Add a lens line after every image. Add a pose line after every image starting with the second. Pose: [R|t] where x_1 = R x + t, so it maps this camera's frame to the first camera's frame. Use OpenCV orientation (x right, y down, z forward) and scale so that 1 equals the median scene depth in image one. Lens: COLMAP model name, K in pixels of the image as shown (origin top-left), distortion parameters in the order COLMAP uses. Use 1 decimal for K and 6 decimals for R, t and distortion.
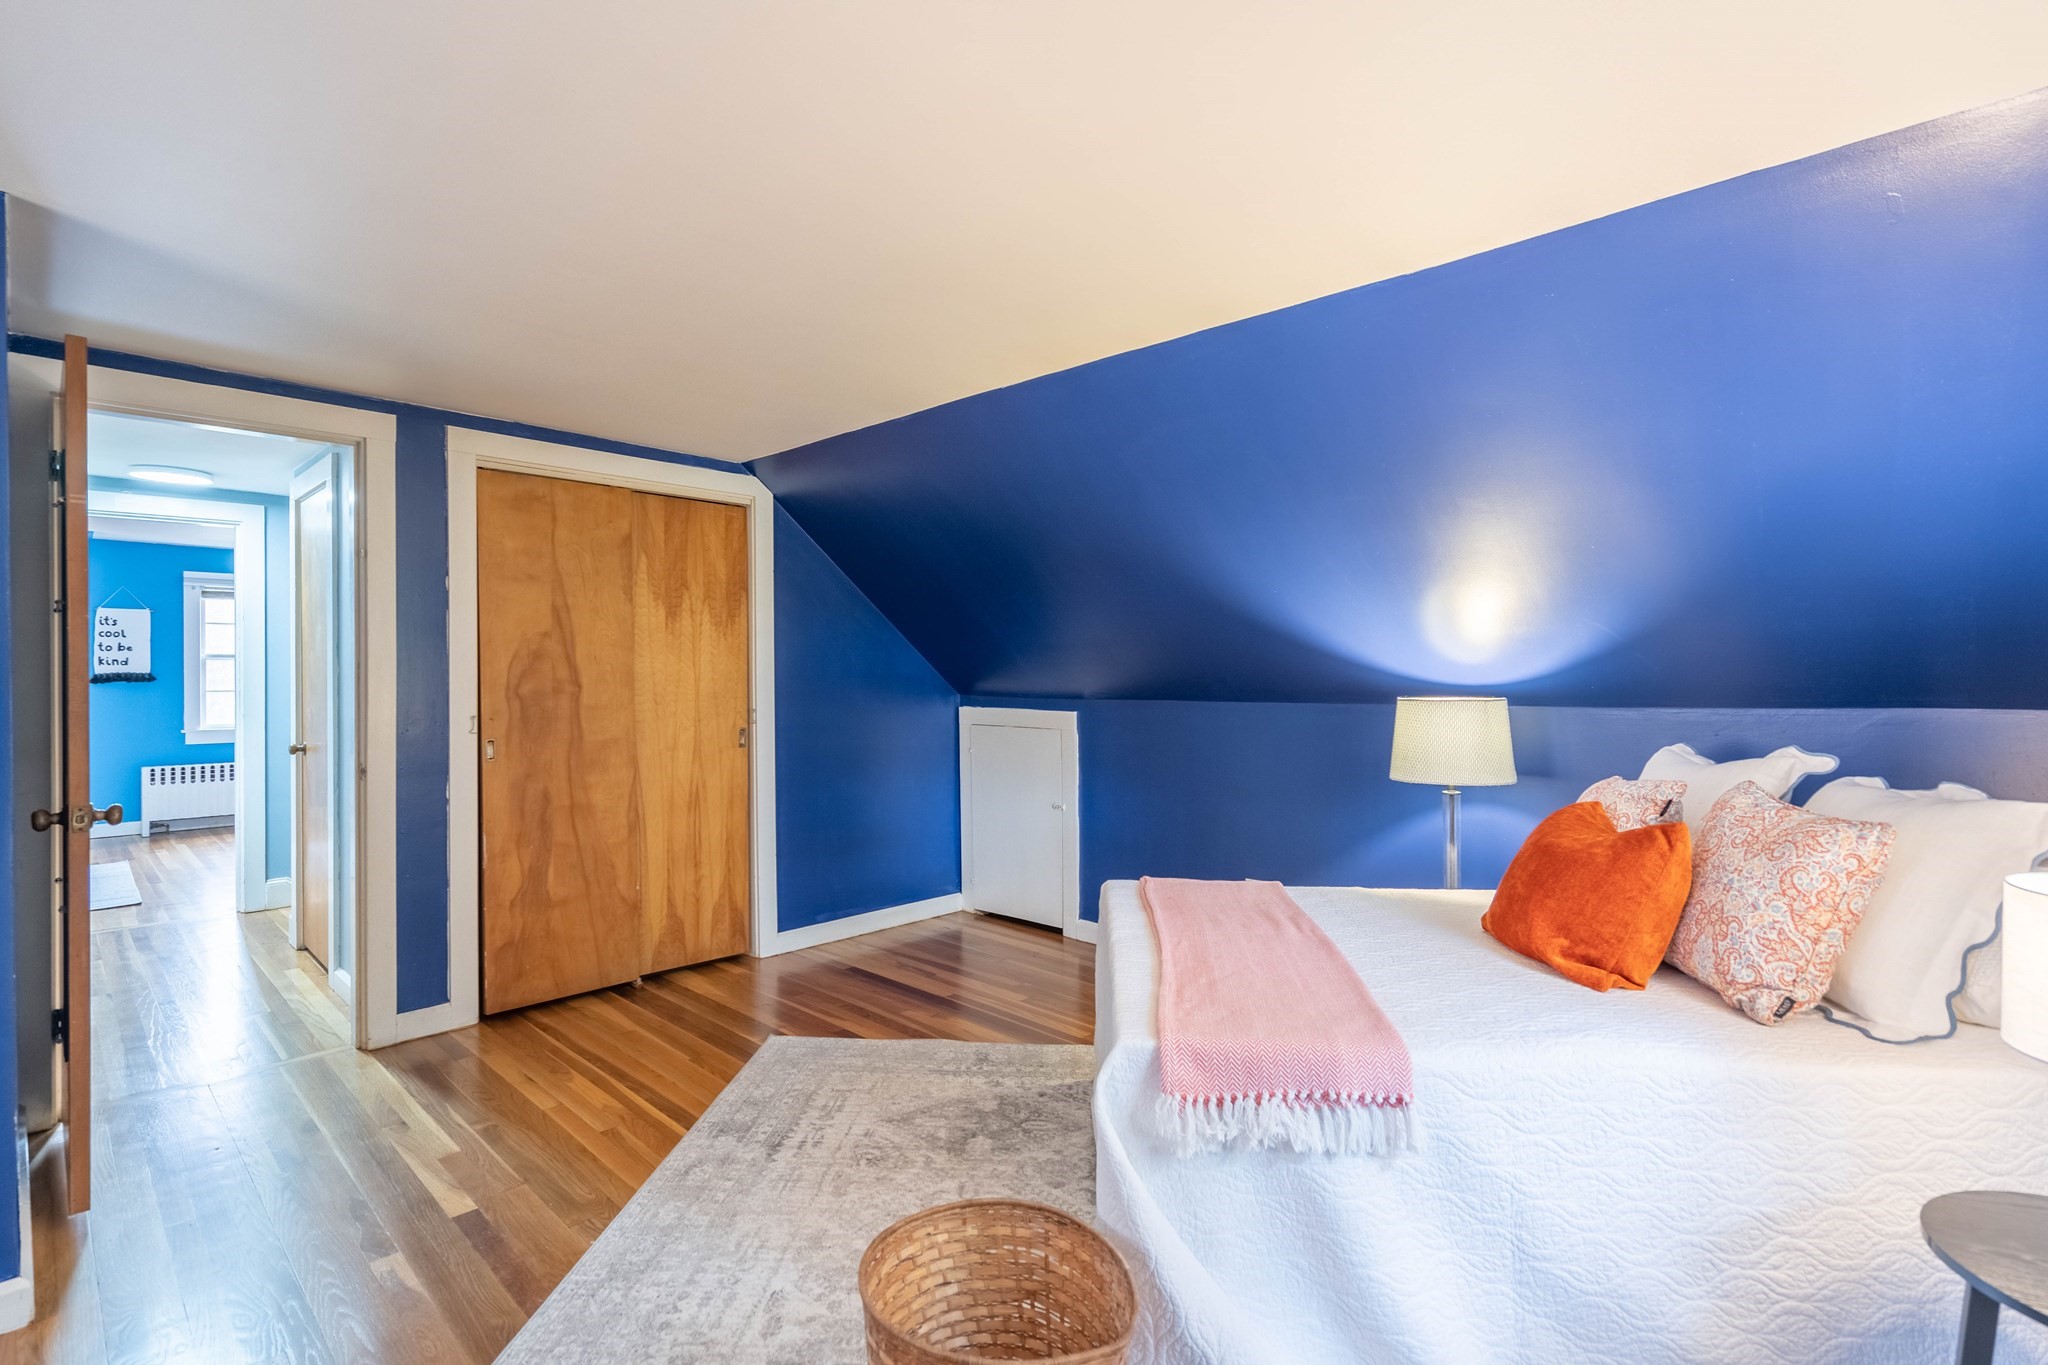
lens RADIAL K [[944.0, 0, 1017.0], [0, 944.0, 673.7], [0, 0, 1]] dist [-0.008041, 0.004956]
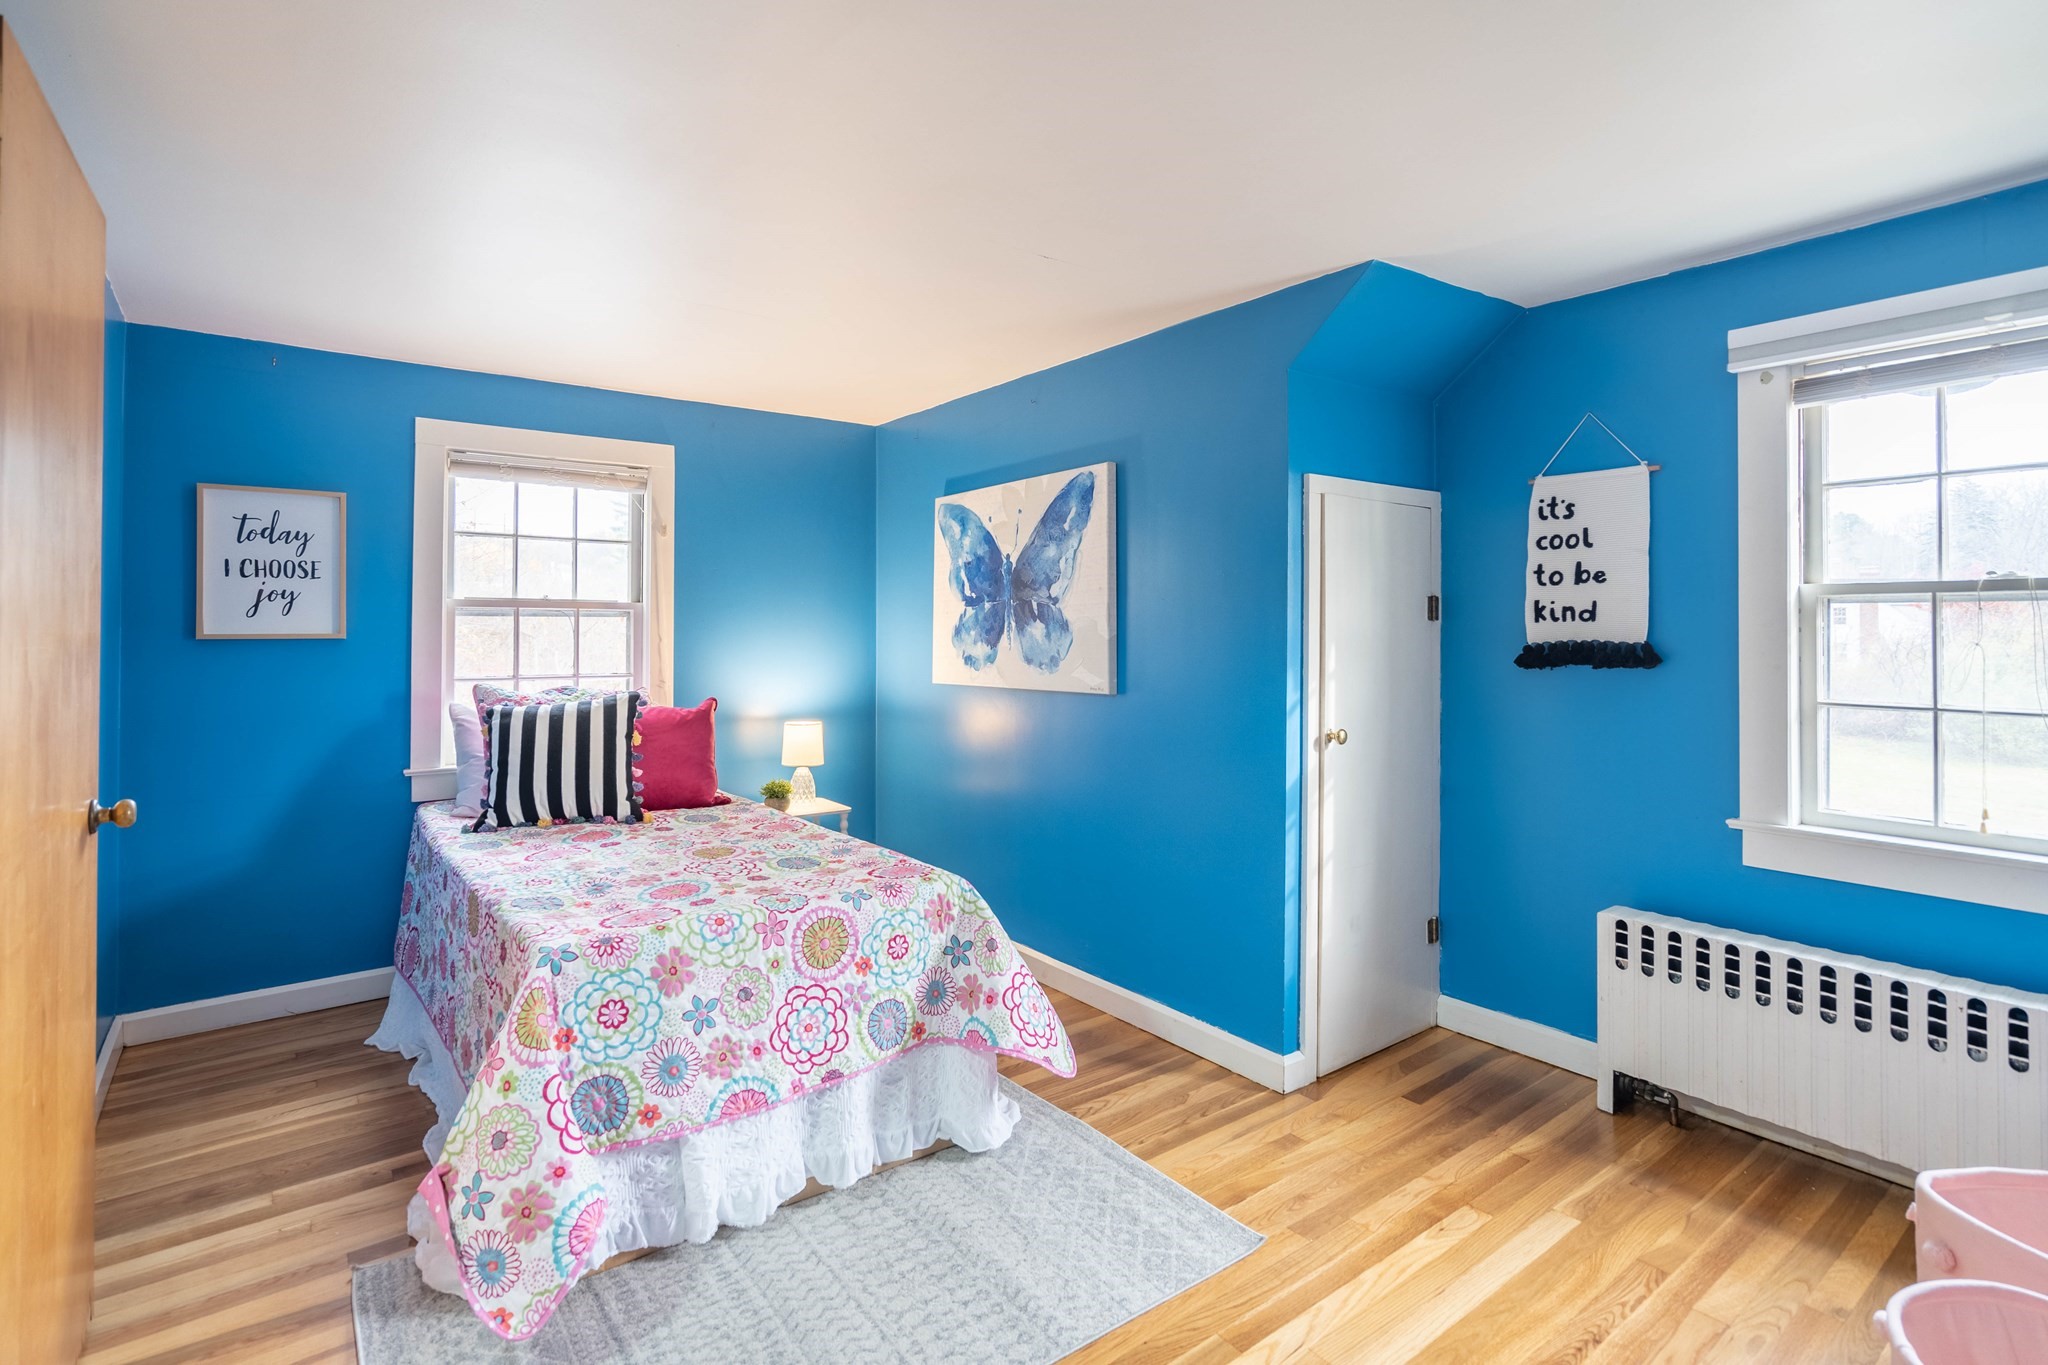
lens RADIAL K [[944.0, 0, 931.8], [0, 944.0, 622.2], [0, 0, 1]] dist [-0.008041, 0.004956]
pose [[-0.208259, -0.008324, -0.978038, -0.527822], [-0.004501, 0.999961, -0.007553, -0.004628], [0.978063, 0.002829, -0.208288, 0.823218]]
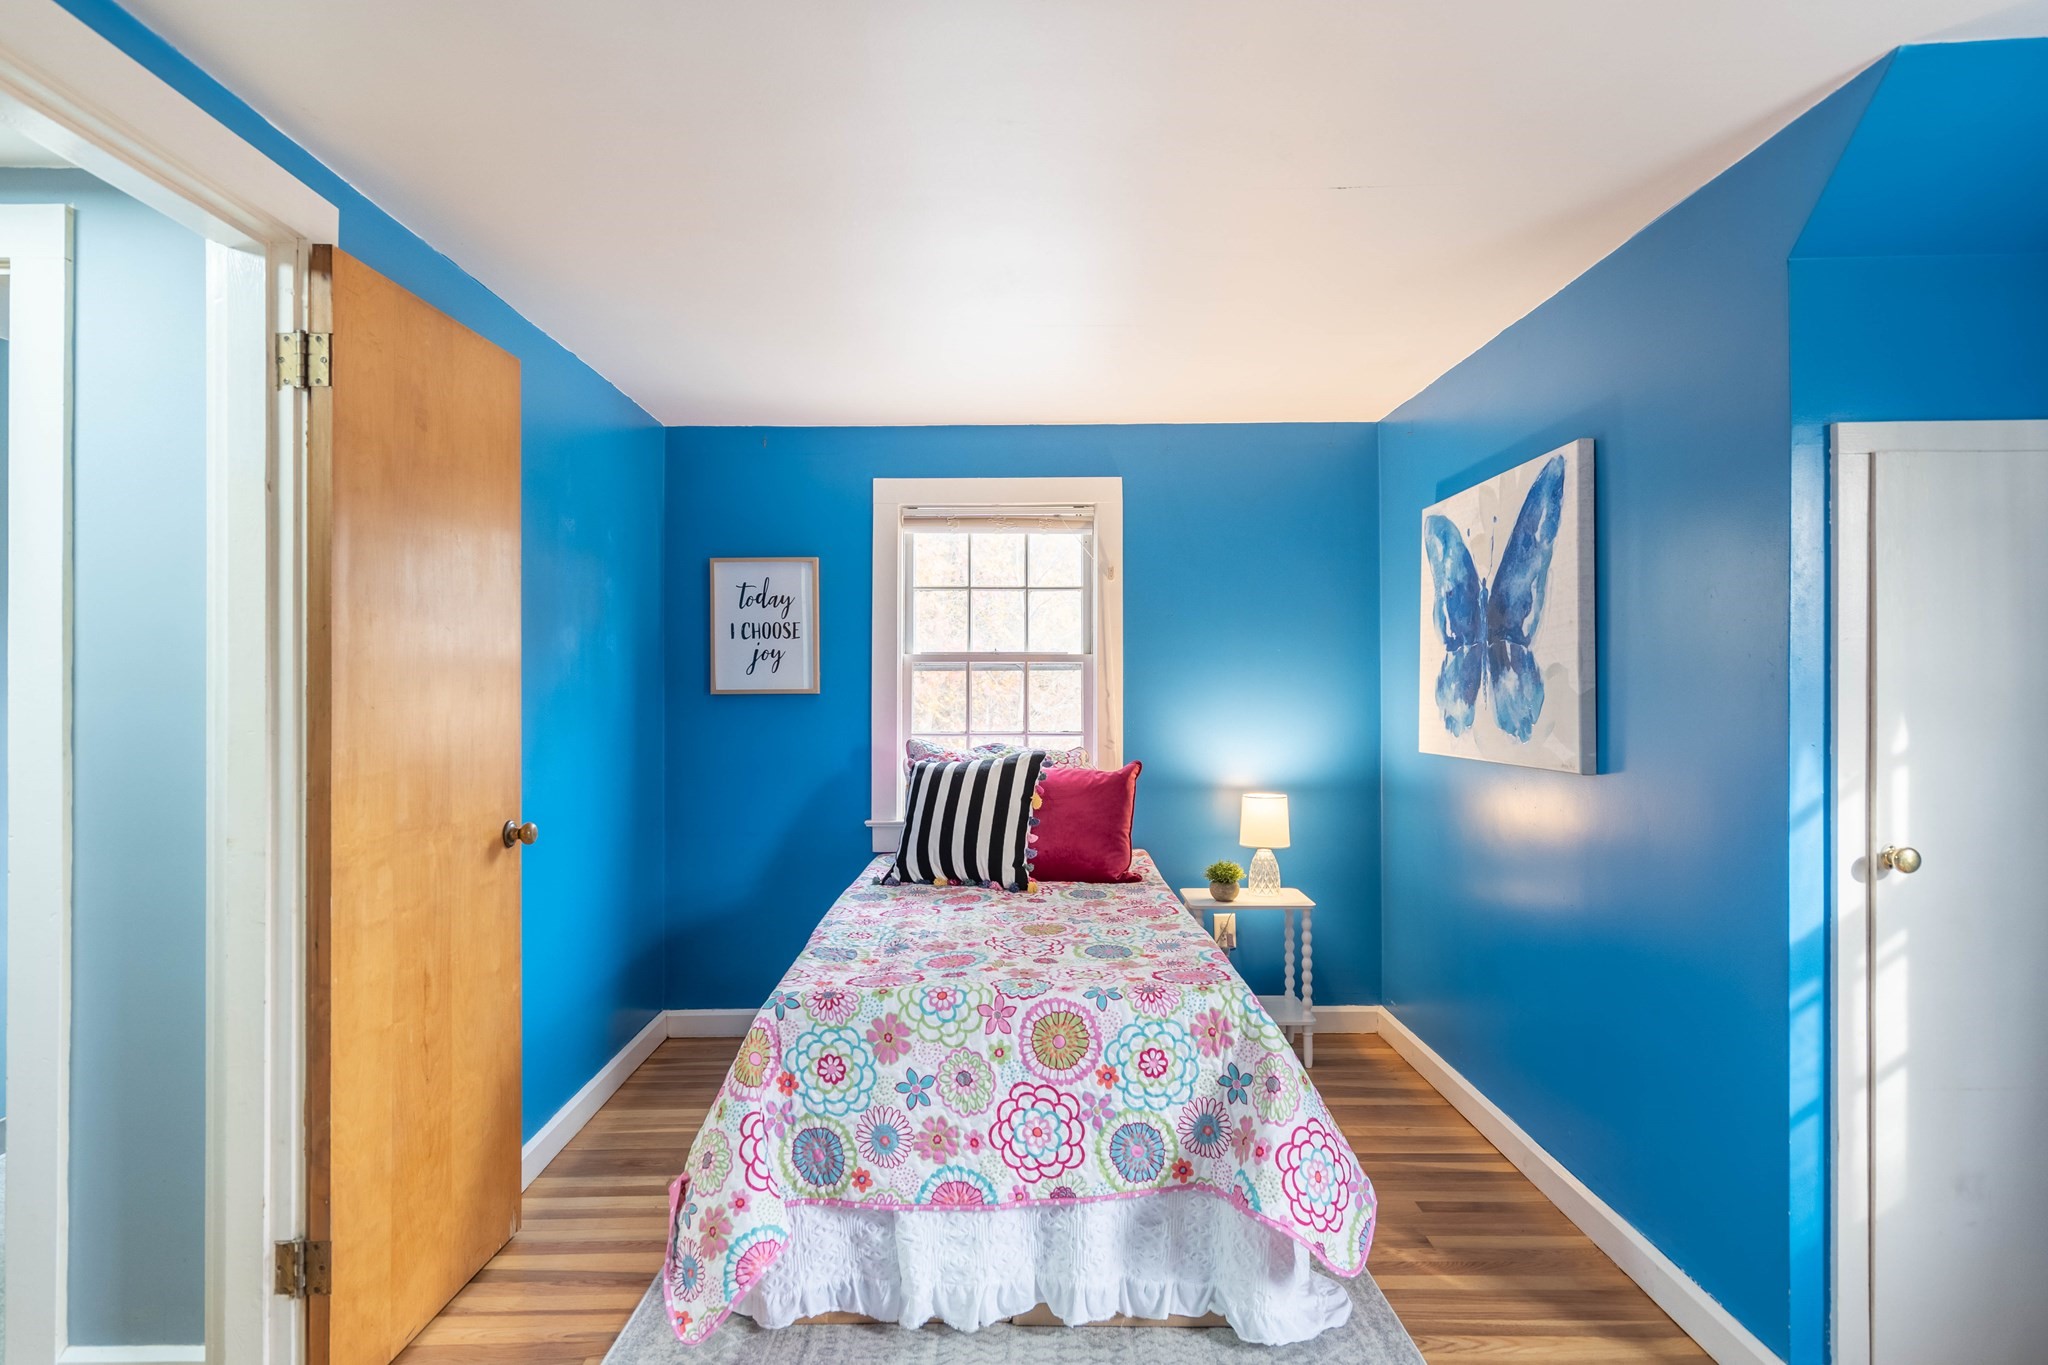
lens RADIAL K [[1135.1, 0, 1020.4], [0, 1135.1, 677.9], [0, 0, 1]] dist [0.002184, 0.004248]
pose [[-0.729816, -0.000473, -0.683644, -0.611795], [0.001867, 0.999995, -0.002685, -0.005418], [0.683641, -0.003236, -0.729811, 0.997184]]
